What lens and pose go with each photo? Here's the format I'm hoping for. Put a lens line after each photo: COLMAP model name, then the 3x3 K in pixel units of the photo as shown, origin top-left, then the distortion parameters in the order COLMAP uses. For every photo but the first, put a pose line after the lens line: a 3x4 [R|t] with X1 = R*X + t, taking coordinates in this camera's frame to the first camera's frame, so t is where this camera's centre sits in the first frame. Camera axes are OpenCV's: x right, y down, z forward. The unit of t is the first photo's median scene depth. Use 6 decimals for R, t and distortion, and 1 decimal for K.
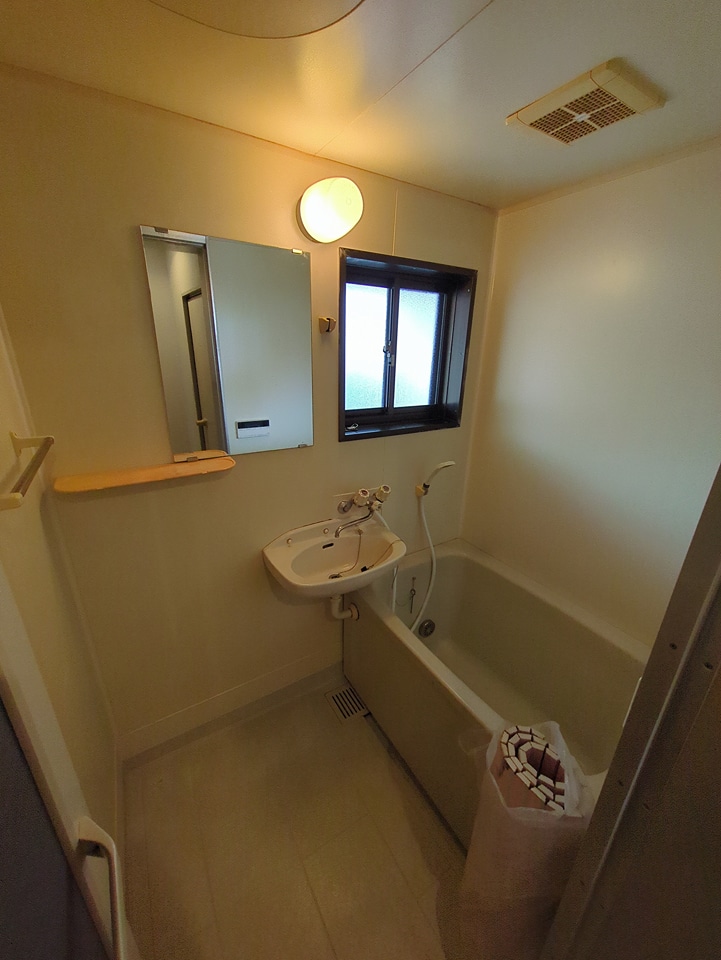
lens RADIAL K [[380.0, 0, 357.3], [0, 380.0, 480.1], [0, 0, 1]] dist [0.035634, -0.003572]
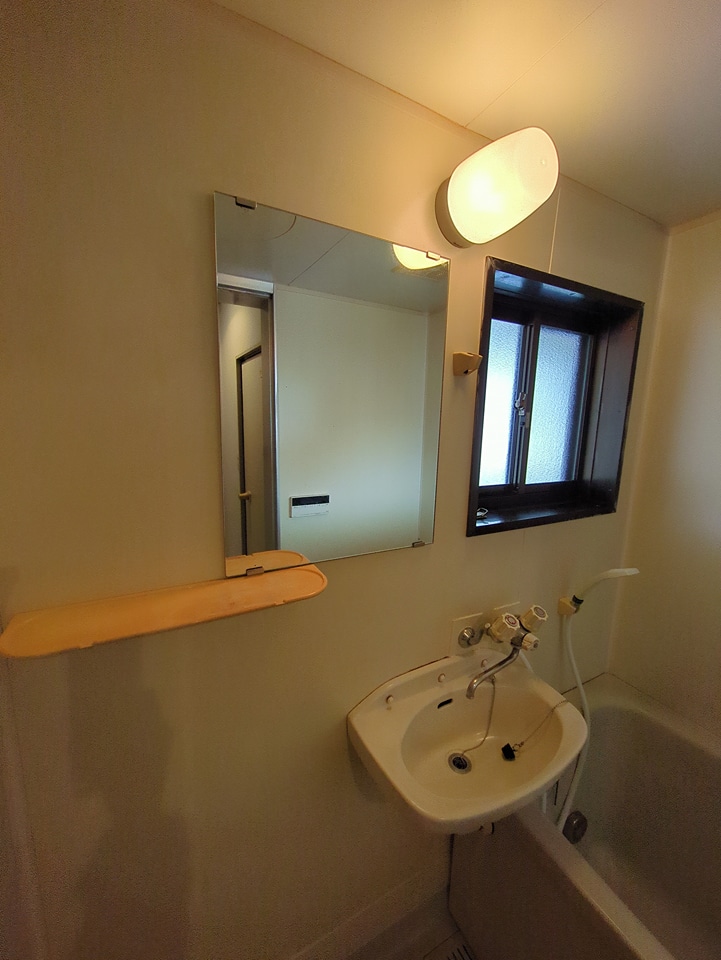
lens RADIAL K [[380.0, 0, 360.8], [0, 380.0, 483.3], [0, 0, 1]] dist [0.035634, -0.003572]
pose [[0.998267, 0.011719, -0.057666, -0.172988], [-0.021414, 0.985126, -0.170496, -0.067850], [0.054810, 0.171436, 0.983670, 0.296543]]
